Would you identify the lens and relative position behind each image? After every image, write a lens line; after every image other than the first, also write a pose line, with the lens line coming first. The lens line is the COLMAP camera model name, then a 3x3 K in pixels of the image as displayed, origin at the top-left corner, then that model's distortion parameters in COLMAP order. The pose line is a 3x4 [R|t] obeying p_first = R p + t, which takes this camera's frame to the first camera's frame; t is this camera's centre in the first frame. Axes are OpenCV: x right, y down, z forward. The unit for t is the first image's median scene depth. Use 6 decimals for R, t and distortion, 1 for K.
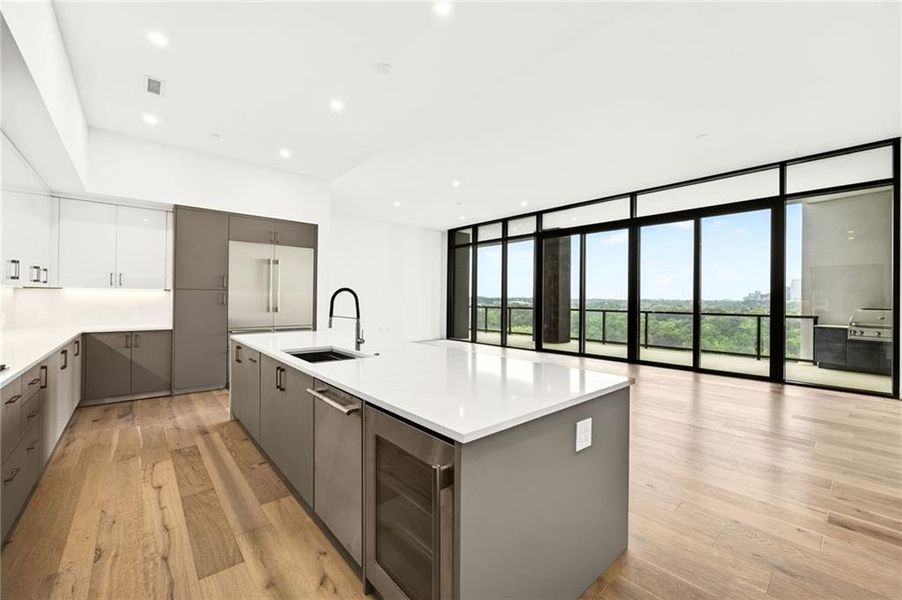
lens RADIAL K [[363.0, 0, 454.7], [0, 363.0, 299.4], [0, 0, 1]] dist [-0.001051, 0.000276]
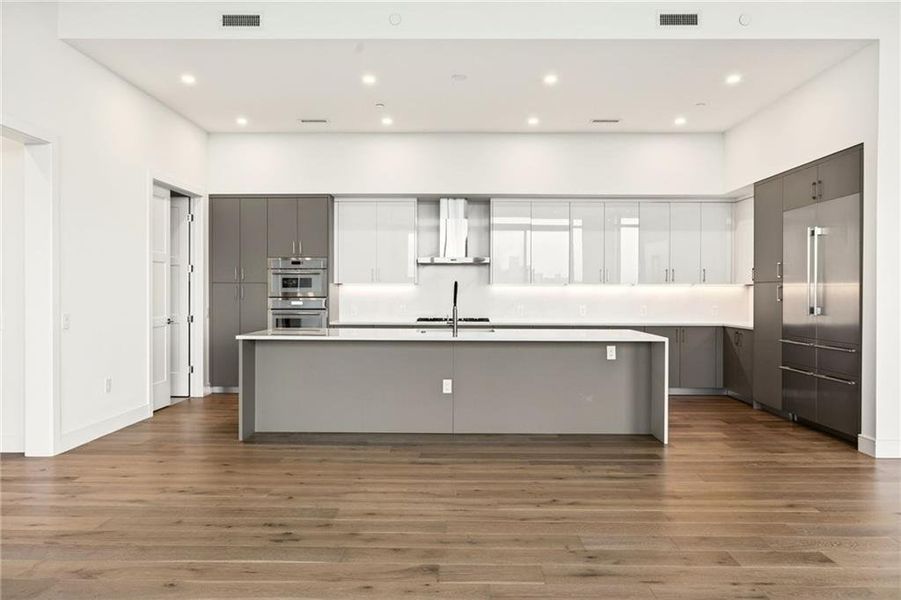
lens RADIAL K [[620.9, 0, 450.5], [0, 620.9, 300.0], [0, 0, 1]] dist [-0.005795, 0.001490]
pose [[-0.673272, -0.001871, -0.739392, 0.774700], [-0.012582, 0.999881, 0.008927, 0.008256], [0.739288, 0.015313, -0.673216, 1.448234]]
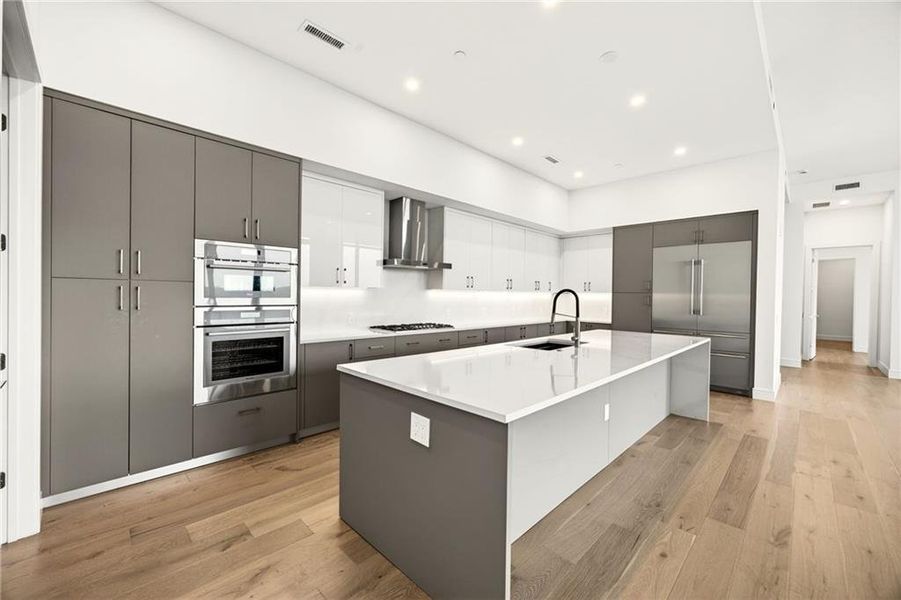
lens RADIAL K [[362.6, 0, 454.2], [0, 362.6, 299.4], [0, 0, 1]] dist [-0.001051, 0.000276]
pose [[0.069771, 0.003692, -0.997556, 0.471030], [-0.017327, 0.999847, 0.002488, 0.002128], [0.997413, 0.017111, 0.069824, 0.348814]]
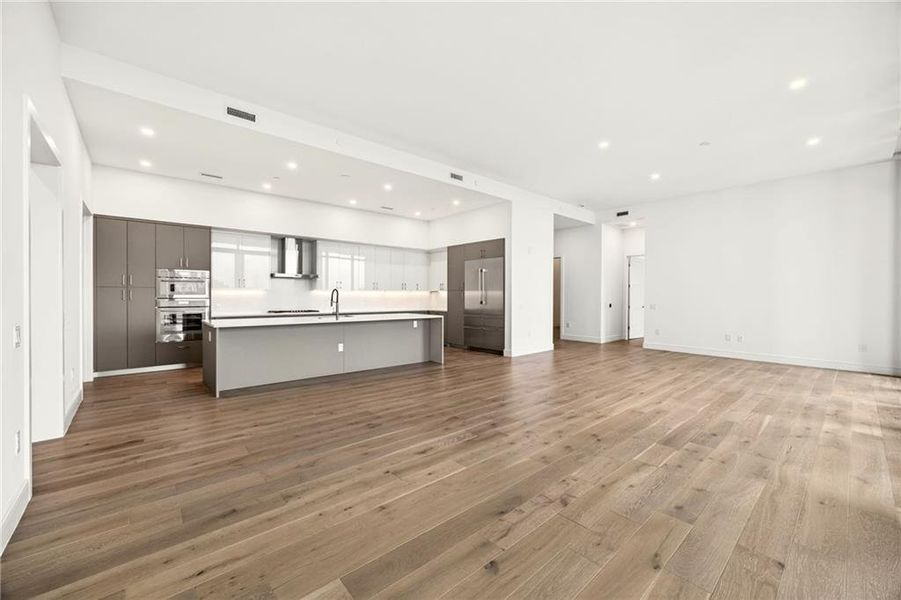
lens RADIAL K [[361.7, 0, 448.5], [0, 361.7, 297.7], [0, 0, 1]] dist [0.000344, 0.000253]
pose [[-0.016830, -0.002418, -0.999855, 1.135820], [-0.008573, 0.999961, -0.002274, 0.012675], [0.999822, 0.008534, -0.016850, 1.034245]]
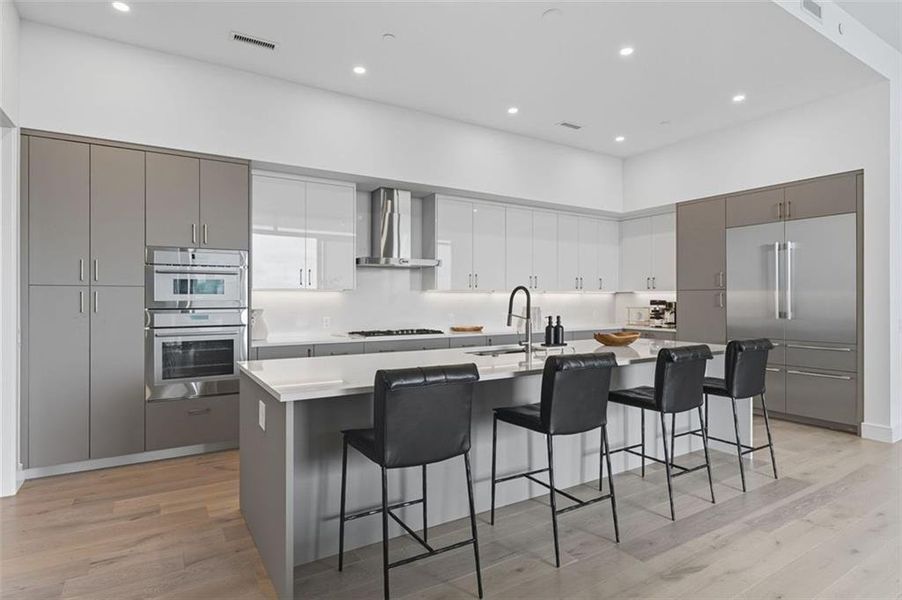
lens RADIAL K [[478.7, 0, 451.0], [0, 478.7, 300.0], [0, 0, 1]] dist [0.000722, -0.000559]
pose [[-0.168557, -0.008349, -0.985657, 0.582615], [-0.005435, 0.999957, -0.007541, 0.009452], [0.985677, 0.004086, -0.168595, 0.619703]]
